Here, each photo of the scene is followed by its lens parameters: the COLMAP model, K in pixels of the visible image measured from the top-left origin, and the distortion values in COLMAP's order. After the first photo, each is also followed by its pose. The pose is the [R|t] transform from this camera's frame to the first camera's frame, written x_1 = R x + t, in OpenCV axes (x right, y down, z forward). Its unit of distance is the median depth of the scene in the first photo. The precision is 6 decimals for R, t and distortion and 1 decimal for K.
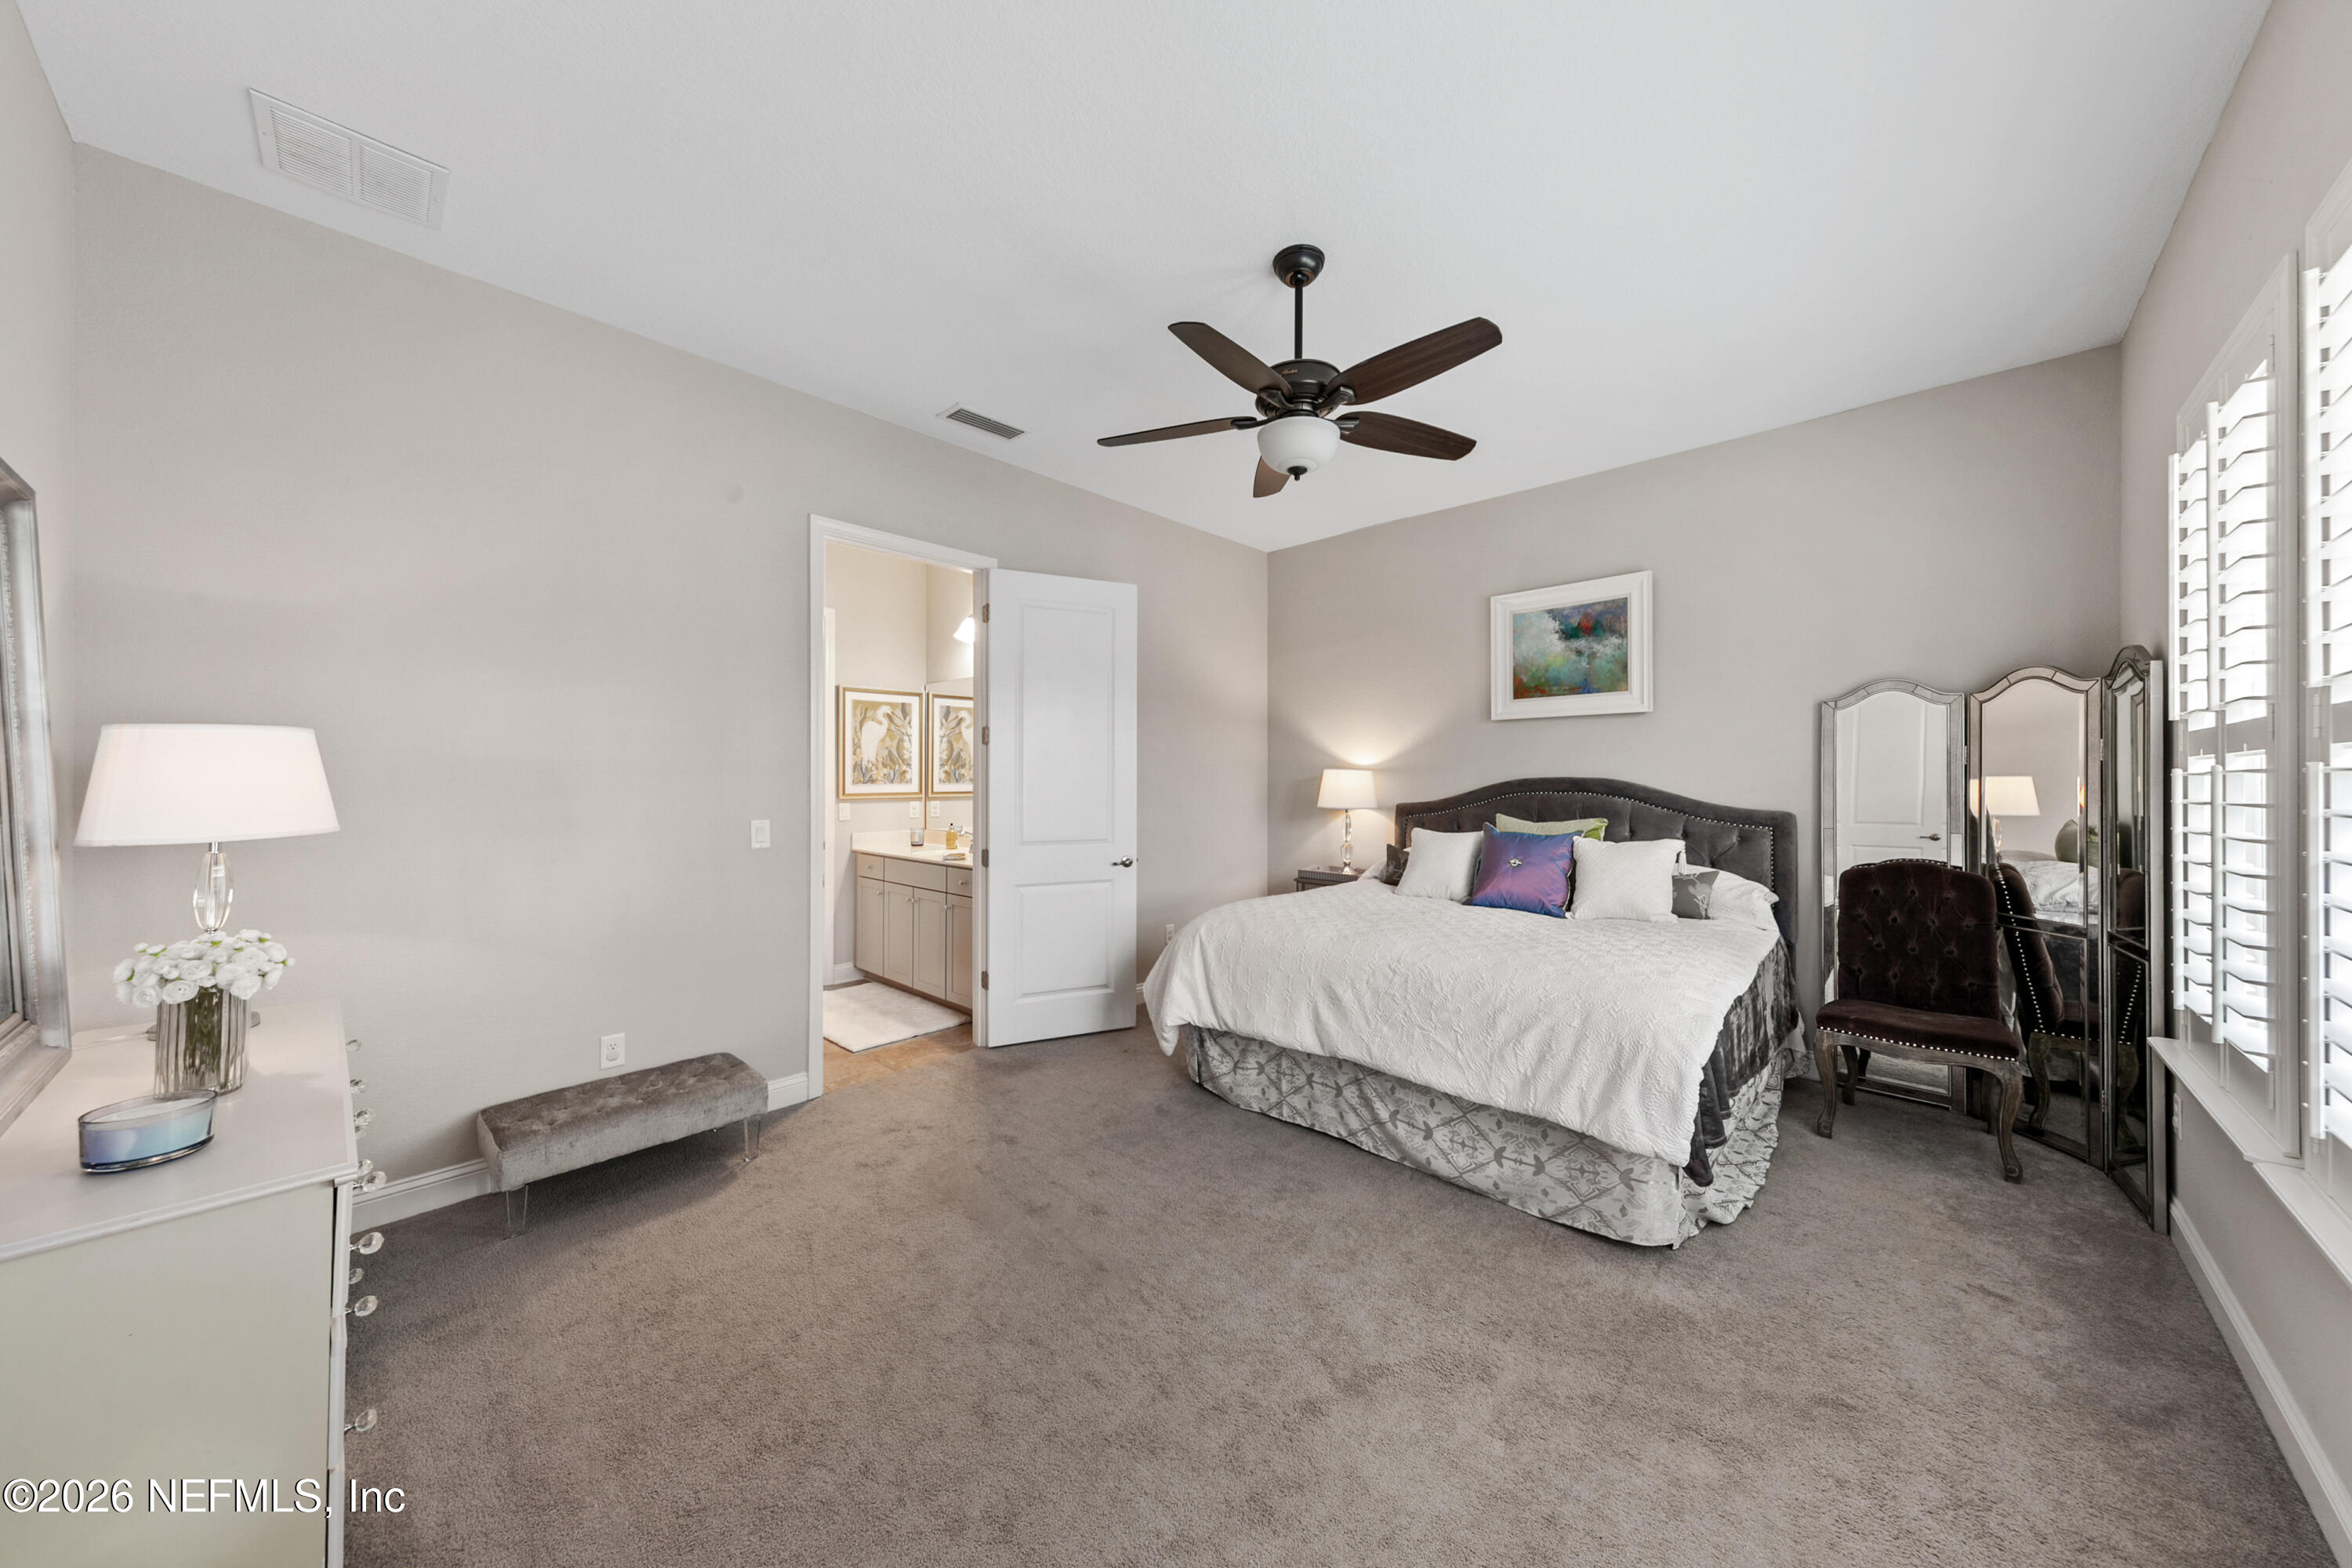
lens RADIAL K [[828.7, 0, 1181.4], [0, 828.7, 770.4], [0, 0, 1]] dist [0.000859, -0.000141]
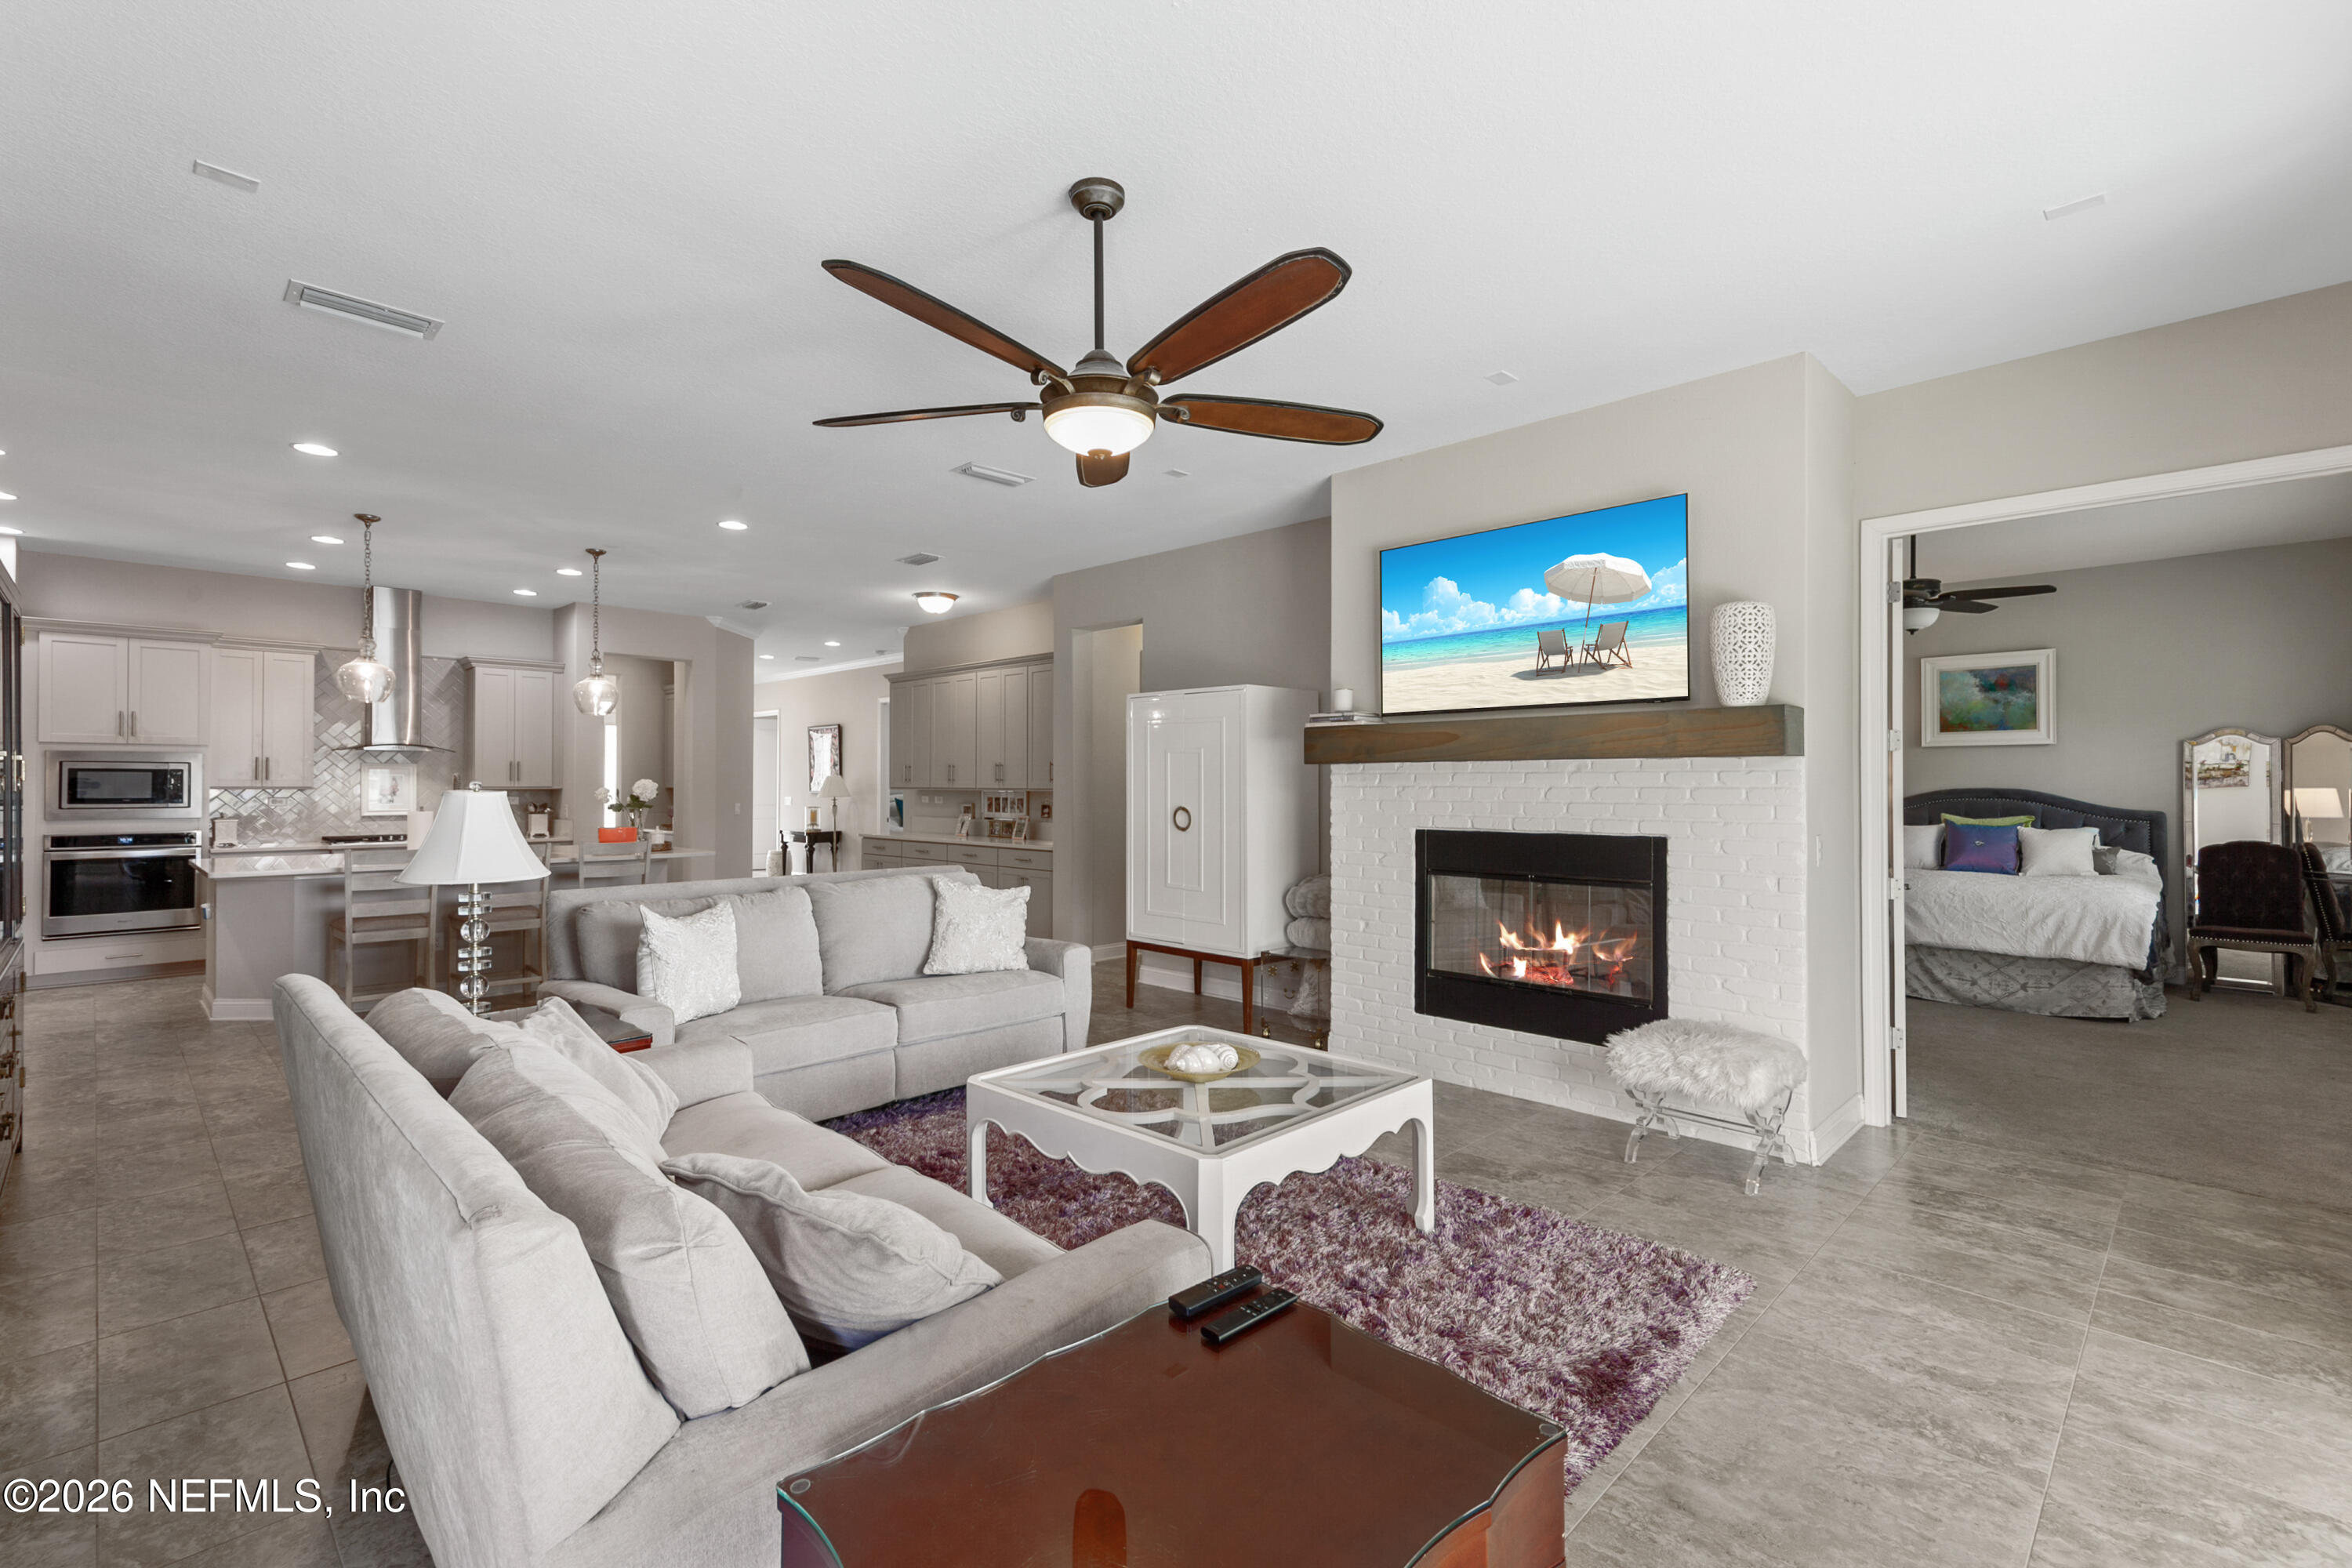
lens RADIAL K [[1054.6, 0, 1186.1], [0, 1054.6, 775.9], [0, 0, 1]] dist [0.010292, -0.000362]
pose [[0.999045, 0.000443, -0.043700, -1.124614], [-0.000438, 1.000000, 0.000135, -0.017643], [0.043700, -0.000115, 0.999045, -1.195943]]
